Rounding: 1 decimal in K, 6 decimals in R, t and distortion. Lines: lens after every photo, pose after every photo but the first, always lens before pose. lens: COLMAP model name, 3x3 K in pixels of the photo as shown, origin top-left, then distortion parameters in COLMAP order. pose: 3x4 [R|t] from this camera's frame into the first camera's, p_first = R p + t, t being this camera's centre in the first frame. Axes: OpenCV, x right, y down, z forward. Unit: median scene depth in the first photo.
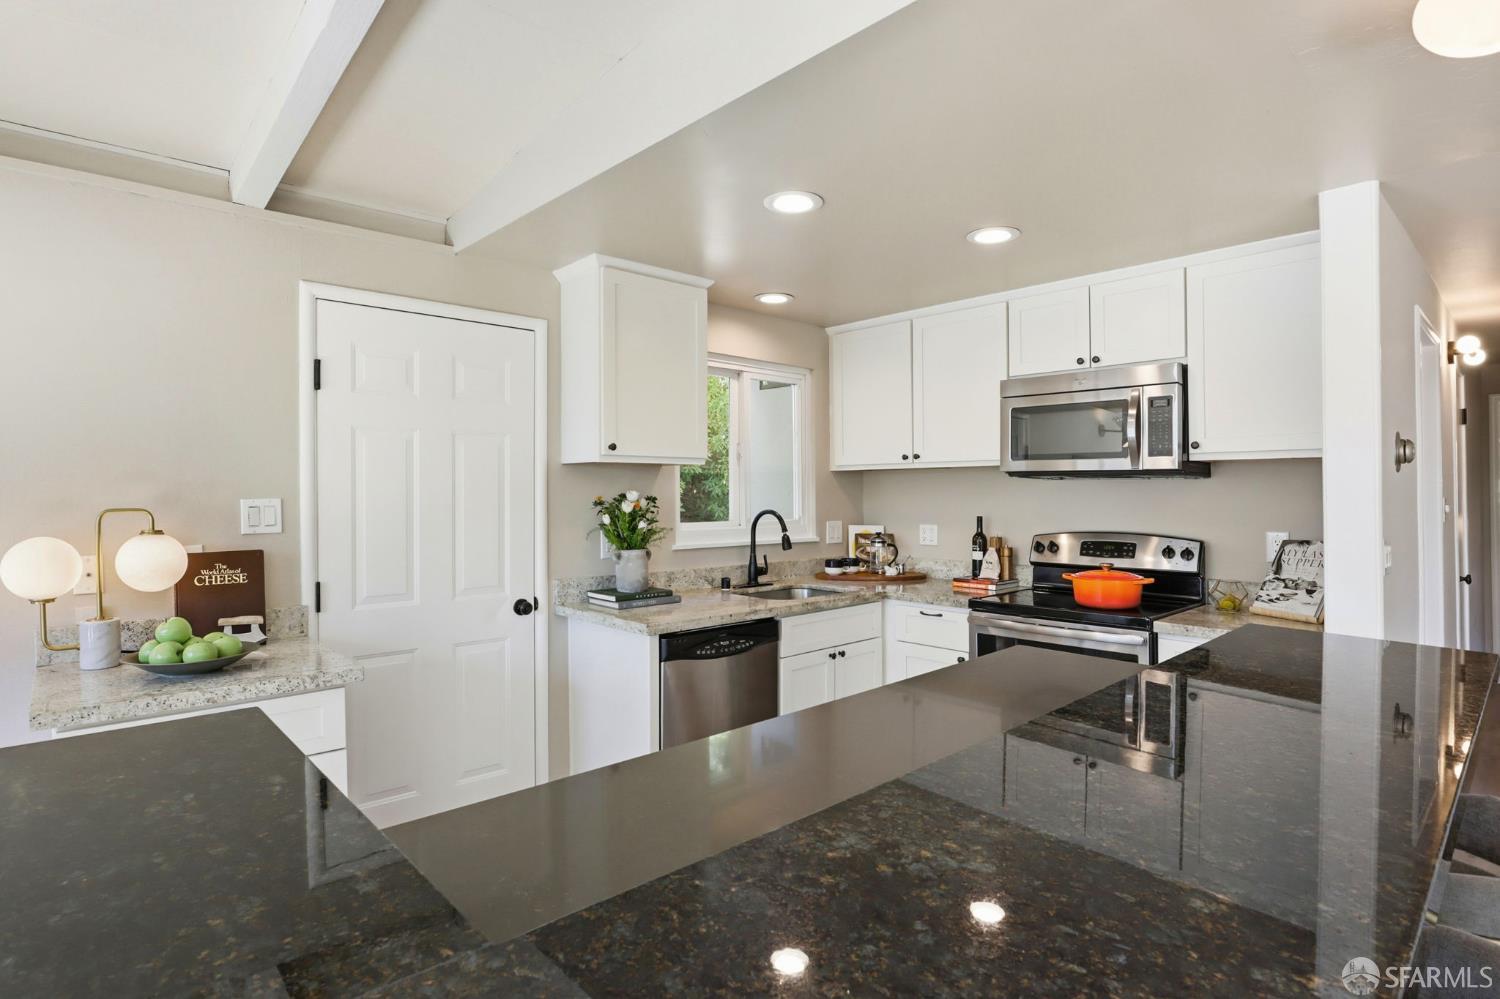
lens RADIAL K [[778.0, 0, 763.8], [0, 778.0, 504.0], [0, 0, 1]] dist [-0.034120, 0.012772]
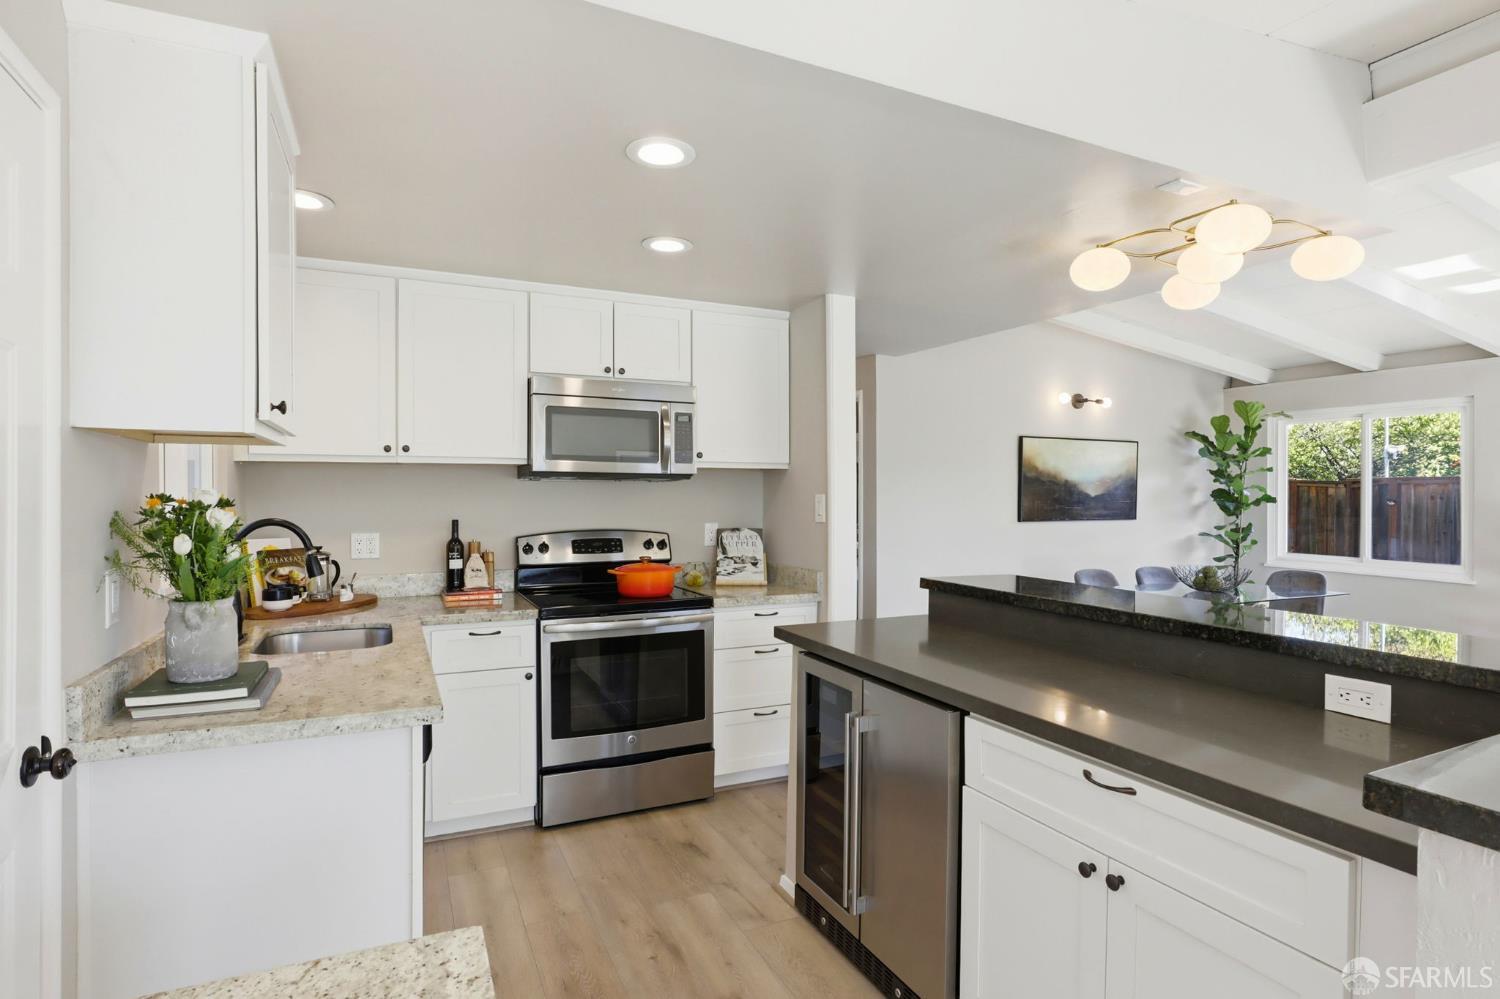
lens RADIAL K [[778.0, 0, 736.5], [0, 778.0, 478.4], [0, 0, 1]] dist [-0.034120, 0.012772]
pose [[0.330130, 0.020153, 0.943720, -0.548099], [0.015459, 0.999523, -0.026752, -0.003644], [-0.943809, 0.023421, 0.329661, 0.483927]]
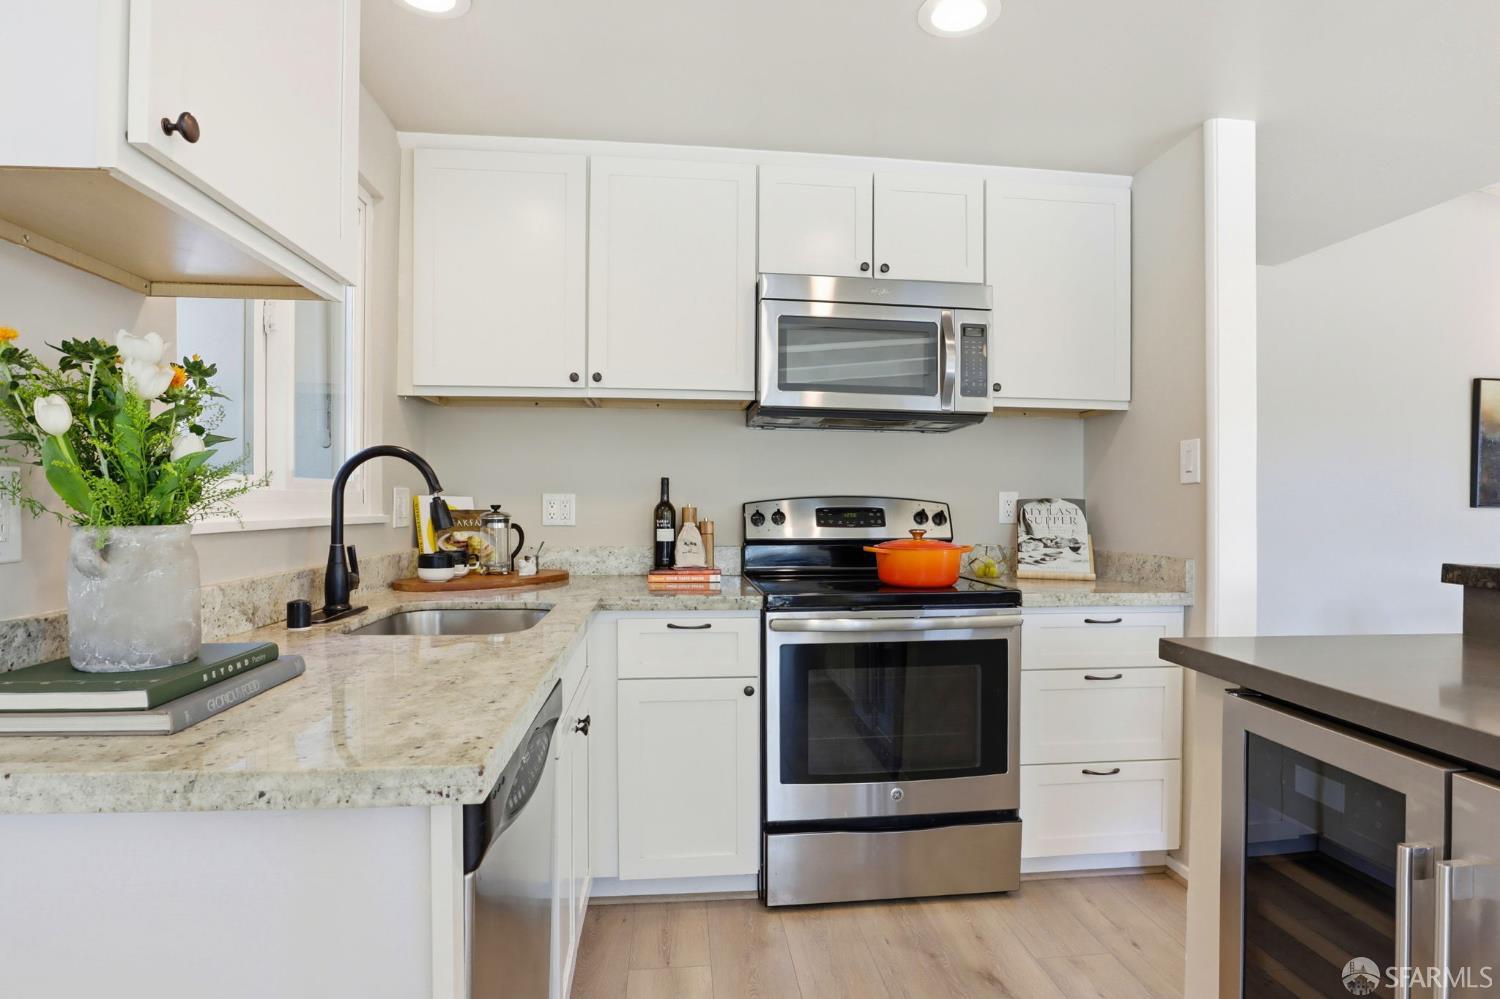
lens RADIAL K [[778.0, 0, 758.0], [0, 778.0, 495.5], [0, 0, 1]] dist [-0.034120, 0.012772]
pose [[0.600284, 0.011909, 0.799698, -0.264043], [0.005939, 0.999795, -0.019346, 0.054520], [-0.799765, 0.016363, 0.600090, 0.633215]]
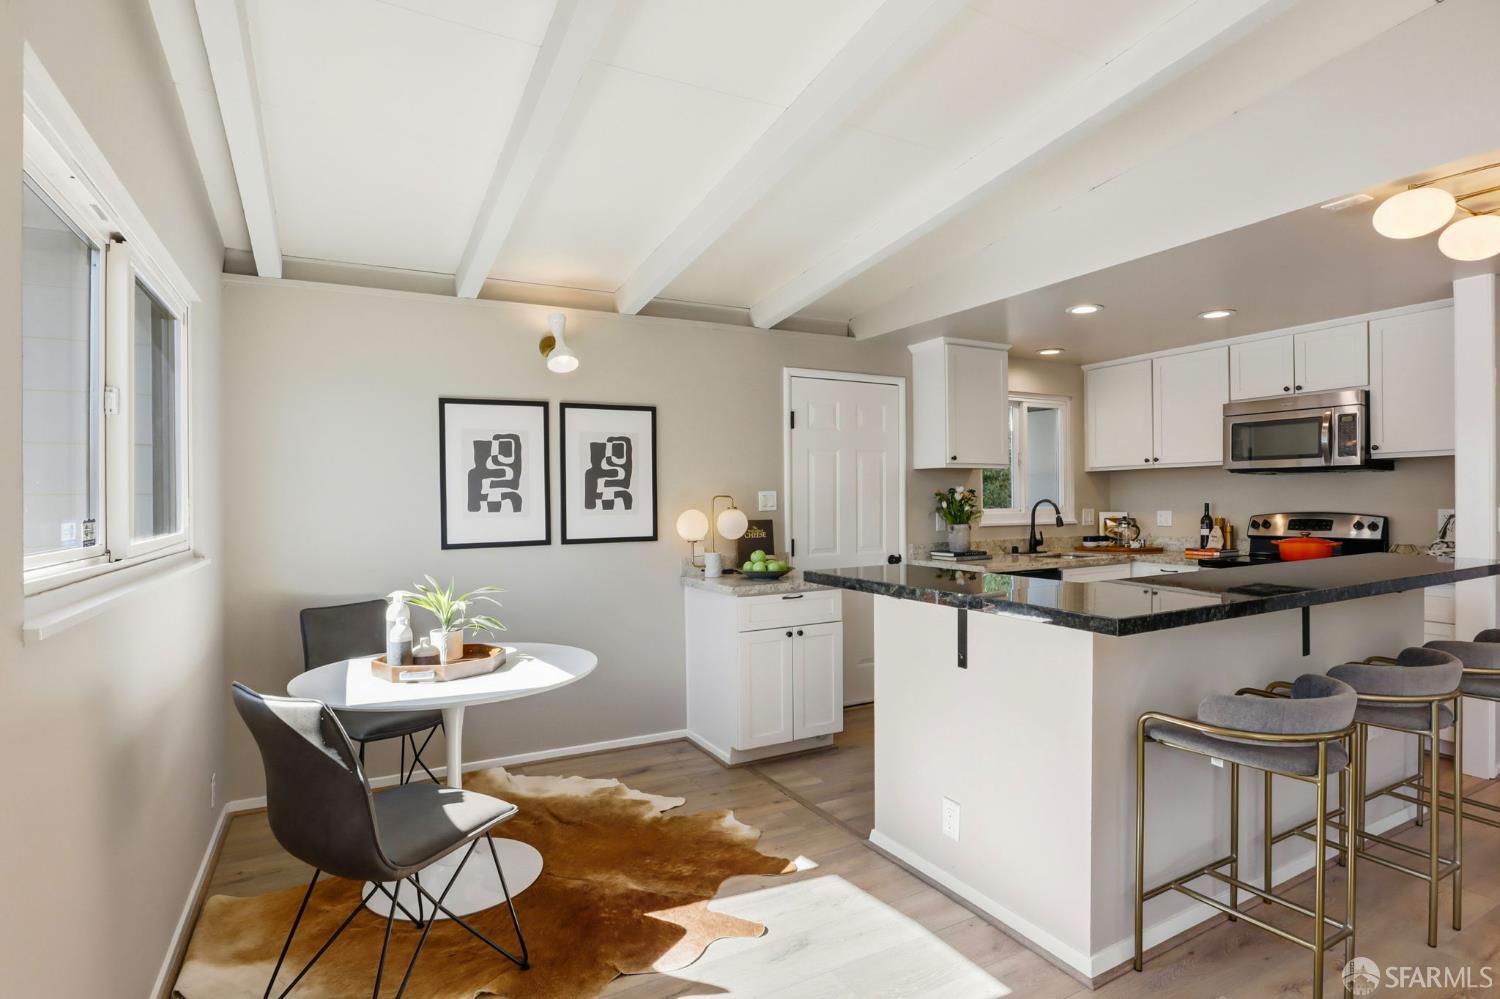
lens RADIAL K [[778.0, 0, 762.2], [0, 778.0, 521.5], [0, 0, 1]] dist [-0.034120, 0.012772]
pose [[0.969374, -0.003148, -0.245567, -0.171713], [0.006141, 0.999916, 0.011422, 0.033460], [0.245511, -0.012580, 0.969312, -0.587720]]
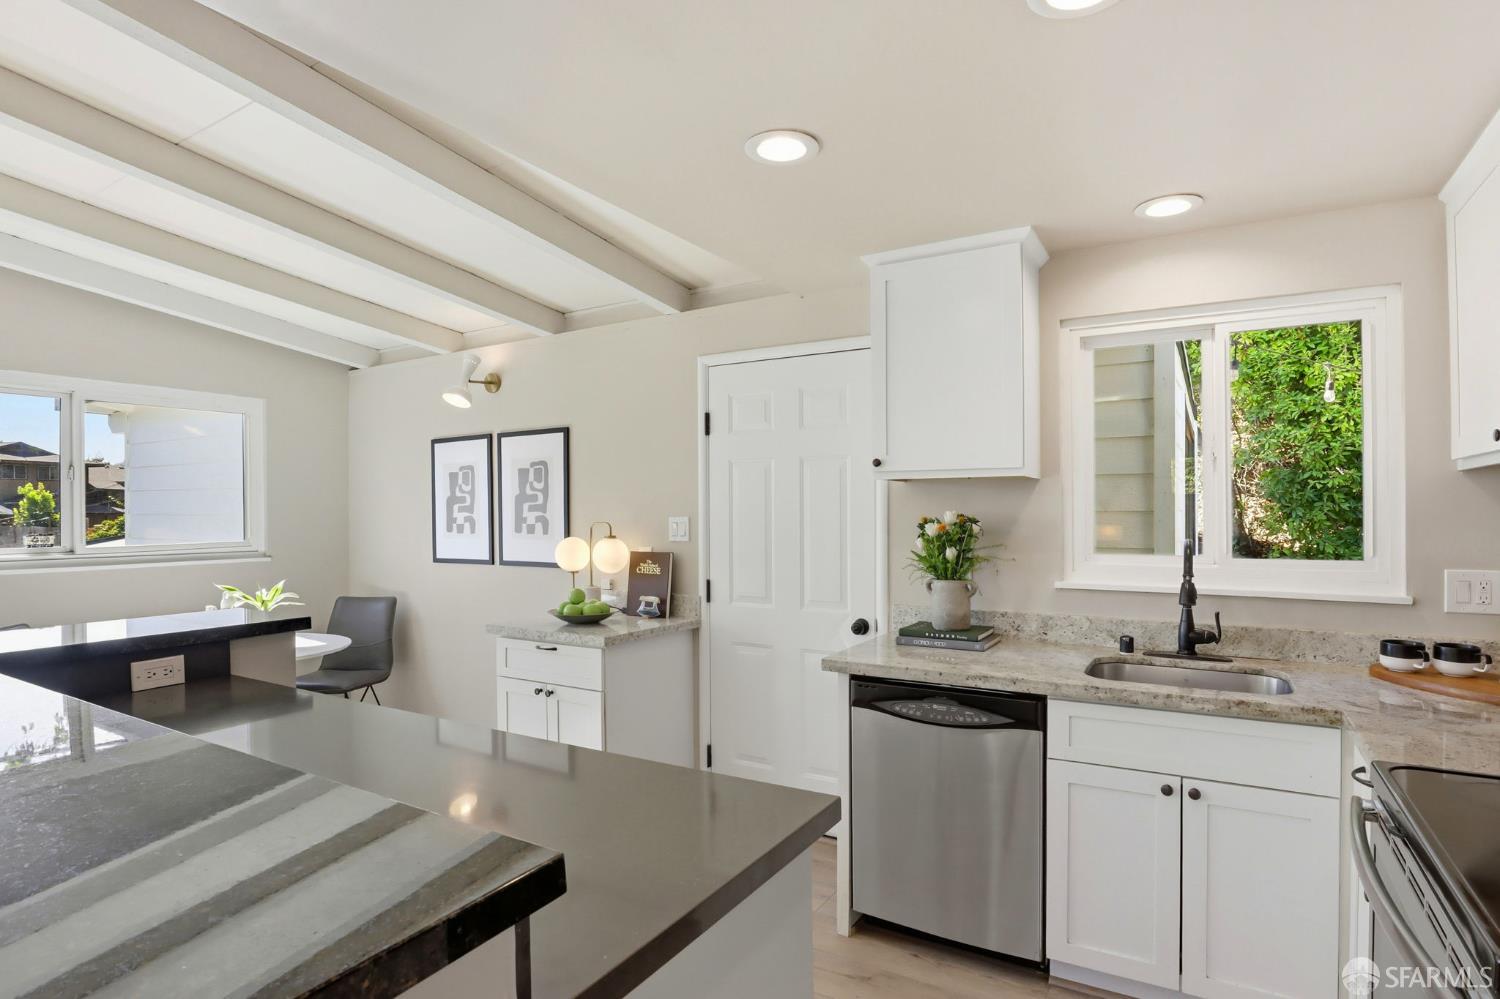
lens RADIAL K [[778.0, 0, 742.1], [0, 778.0, 518.7], [0, 0, 1]] dist [-0.034120, 0.012772]
pose [[0.268276, 0.008832, -0.963302, 0.591759], [-0.013097, 0.999899, 0.005520, -0.009645], [0.963253, 0.011136, 0.268365, 0.561563]]
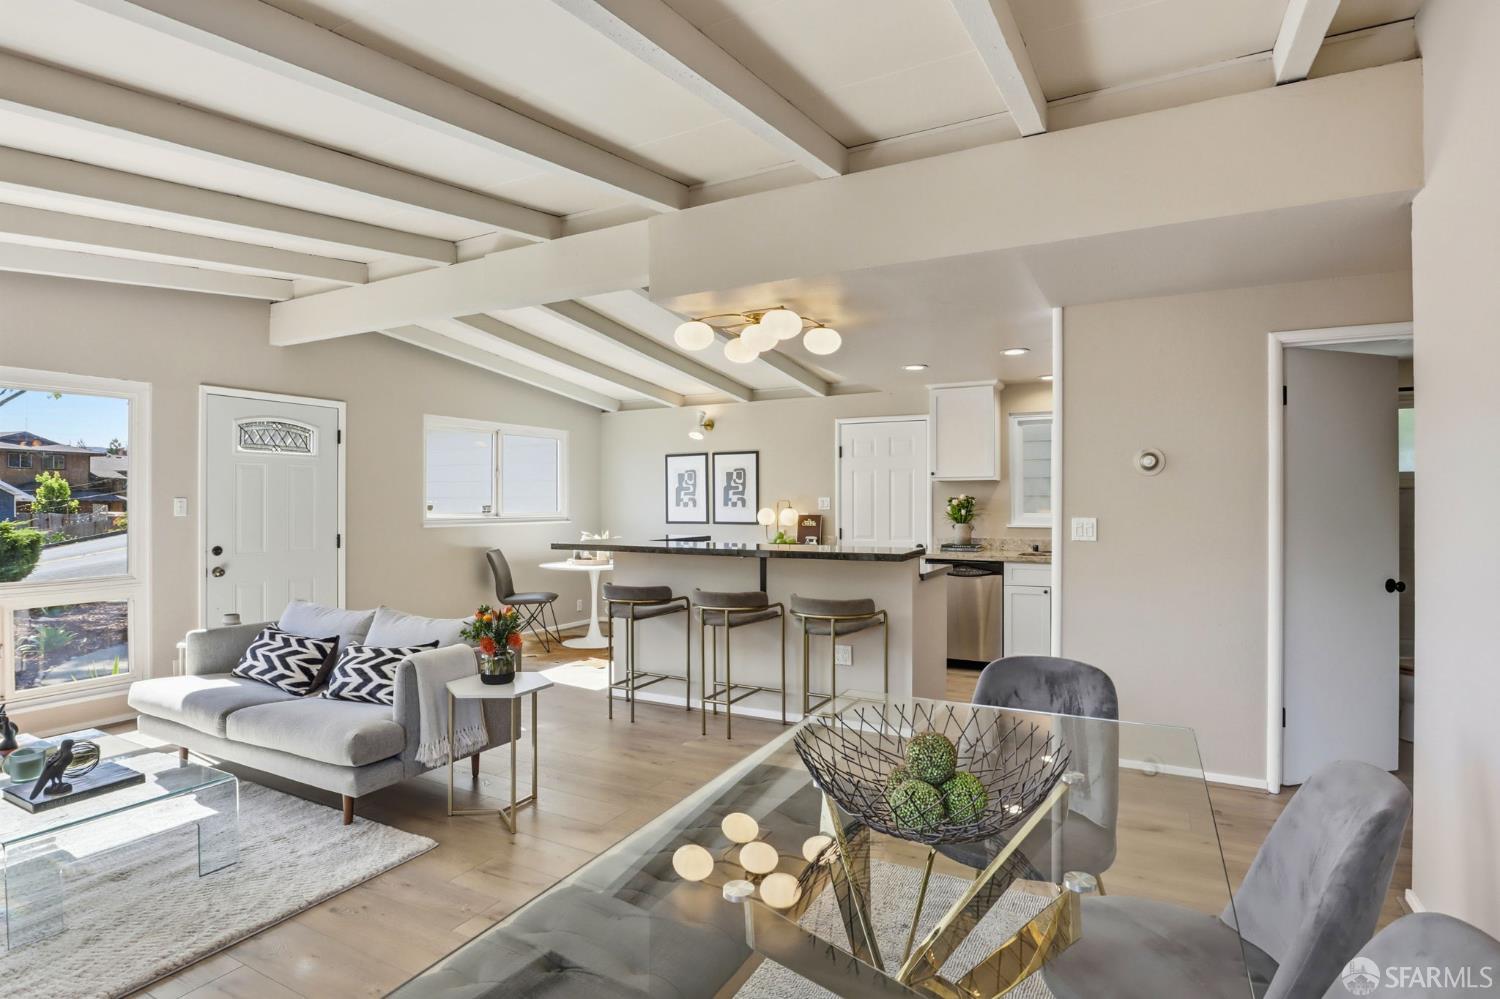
lens RADIAL K [[778.0, 0, 739.5], [0, 778.0, 503.3], [0, 0, 1]] dist [-0.034120, 0.012772]
pose [[0.313707, 0.000331, -0.949520, 1.550455], [-0.018211, 0.999818, -0.005667, 0.028827], [0.949345, 0.019069, 0.313655, -0.163508]]
